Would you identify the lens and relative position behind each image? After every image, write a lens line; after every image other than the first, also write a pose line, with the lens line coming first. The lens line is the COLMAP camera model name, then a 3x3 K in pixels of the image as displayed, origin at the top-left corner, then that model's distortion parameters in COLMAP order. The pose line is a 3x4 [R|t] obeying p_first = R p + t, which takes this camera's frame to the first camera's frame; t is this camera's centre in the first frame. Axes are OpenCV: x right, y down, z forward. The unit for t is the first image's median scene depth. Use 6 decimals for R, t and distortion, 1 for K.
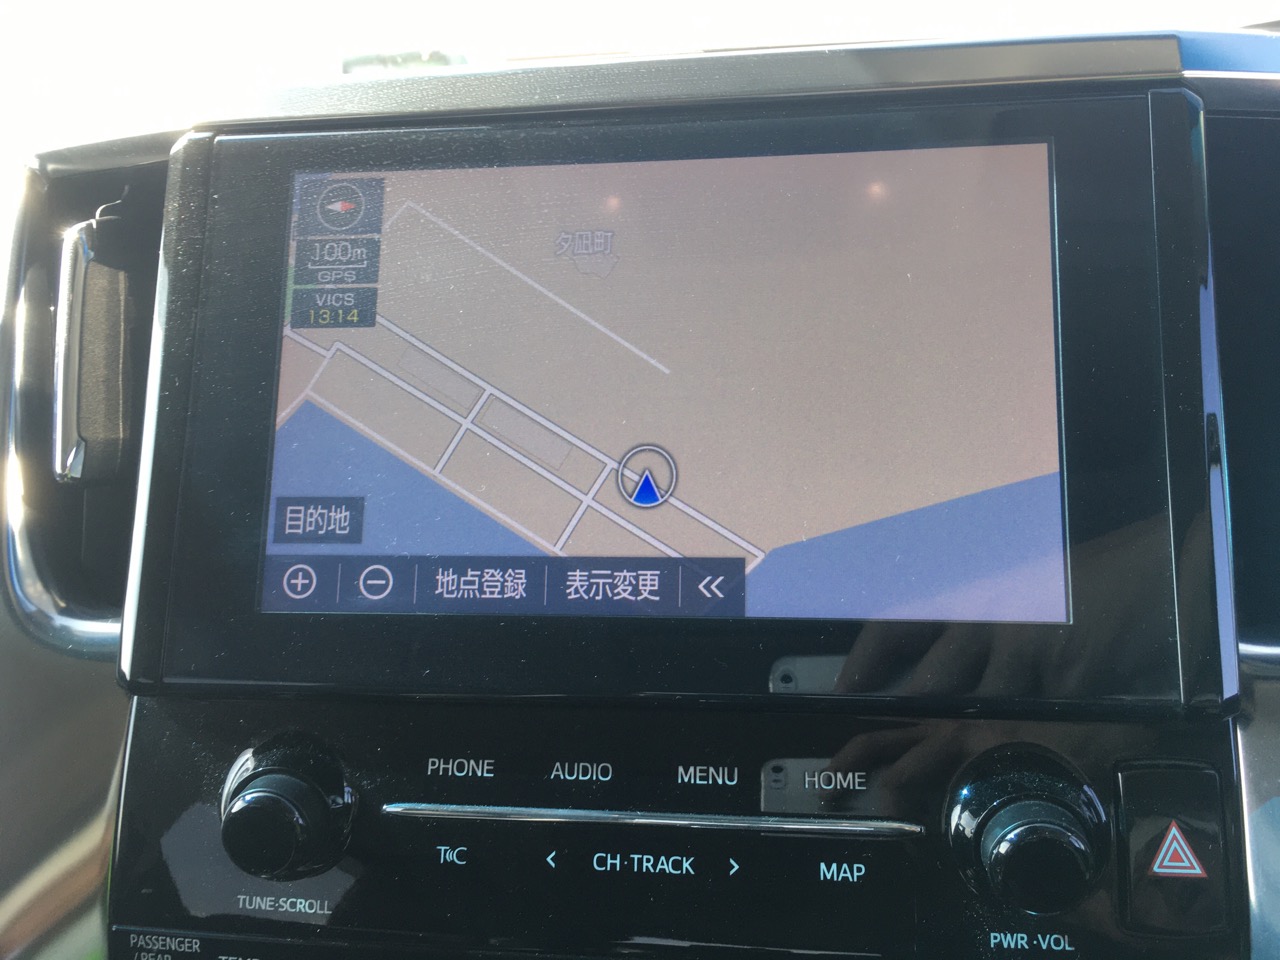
lens RADIAL K [[1060.9, 0, 635.6], [0, 1060.9, 480.9], [0, 0, 1]] dist [0.032369, -0.059280]
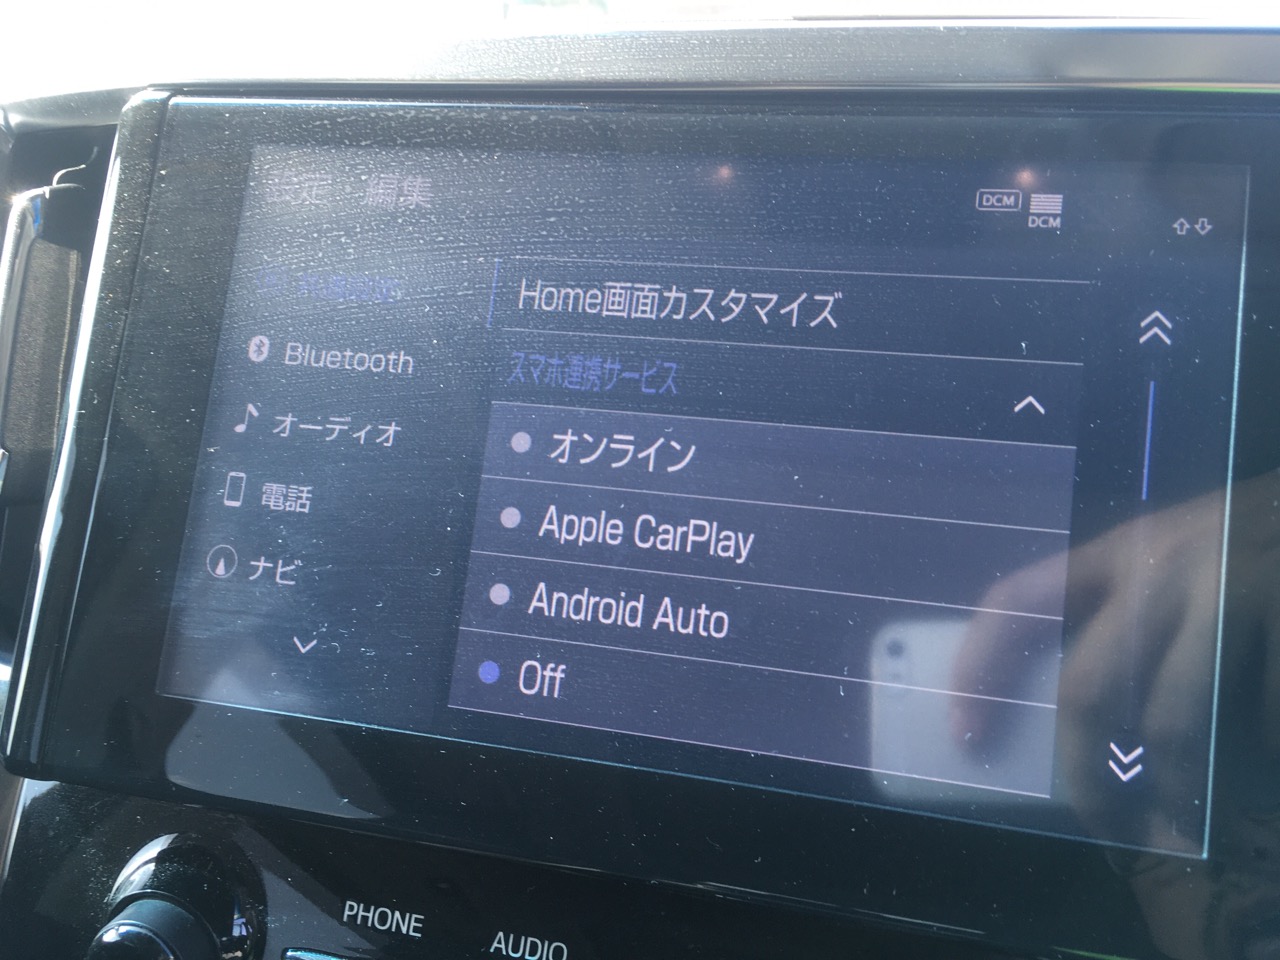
lens RADIAL K [[1060.9, 0, 635.2], [0, 1060.9, 480.0], [0, 0, 1]] dist [0.032369, -0.059280]
pose [[0.990946, 0.089667, -0.099930, 0.069198], [-0.085928, 0.995452, 0.041122, -0.101010], [0.103163, -0.032163, 0.994144, 0.227673]]
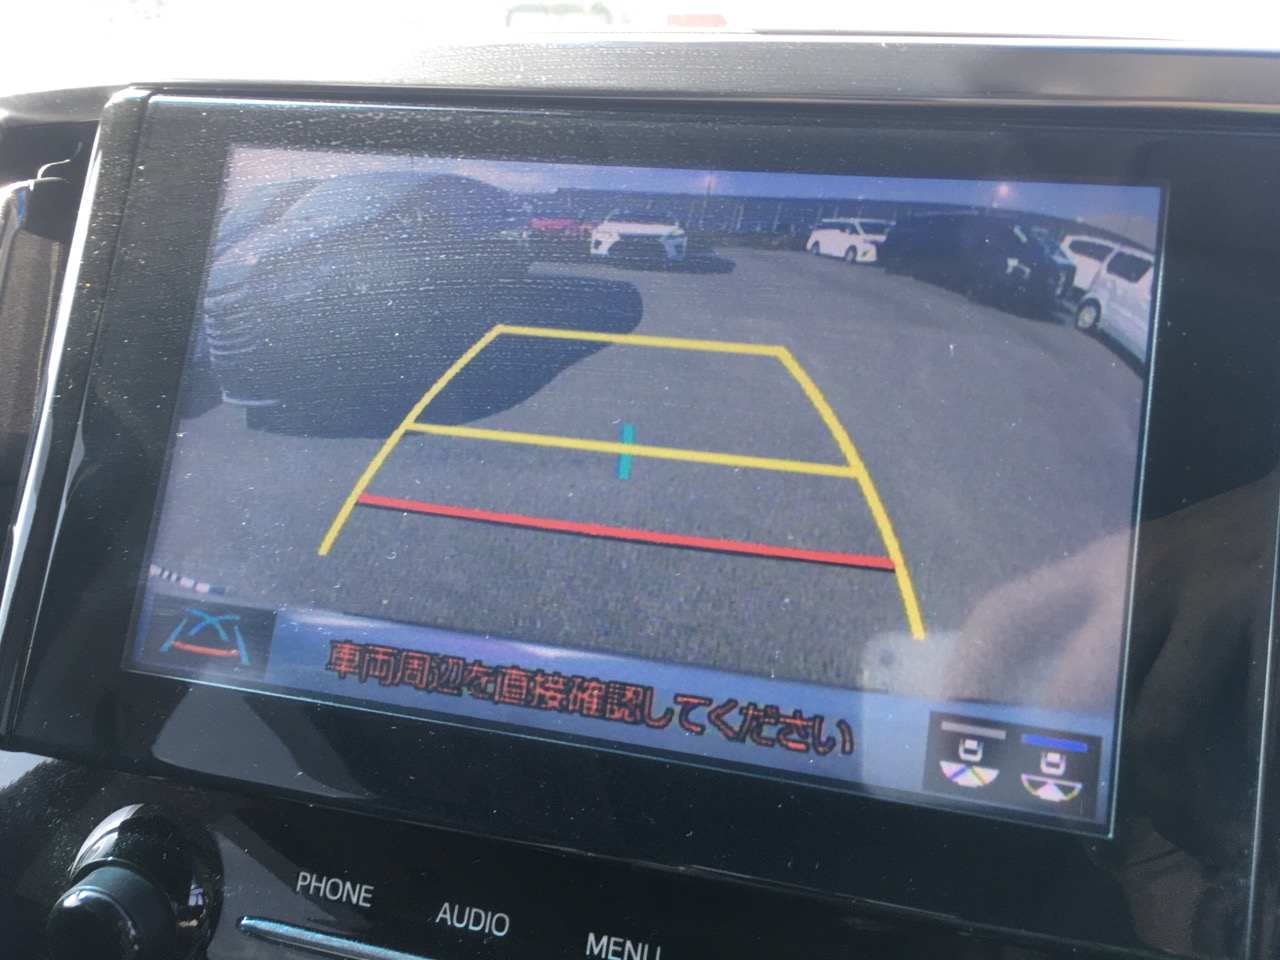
lens RADIAL K [[1060.9, 0, 637.1], [0, 1060.9, 479.3], [0, 0, 1]] dist [0.032369, -0.059280]
pose [[0.989366, 0.107682, -0.097774, 0.109139], [-0.104882, 0.993925, 0.033353, -0.093996], [0.100772, -0.022744, 0.994650, 0.199766]]
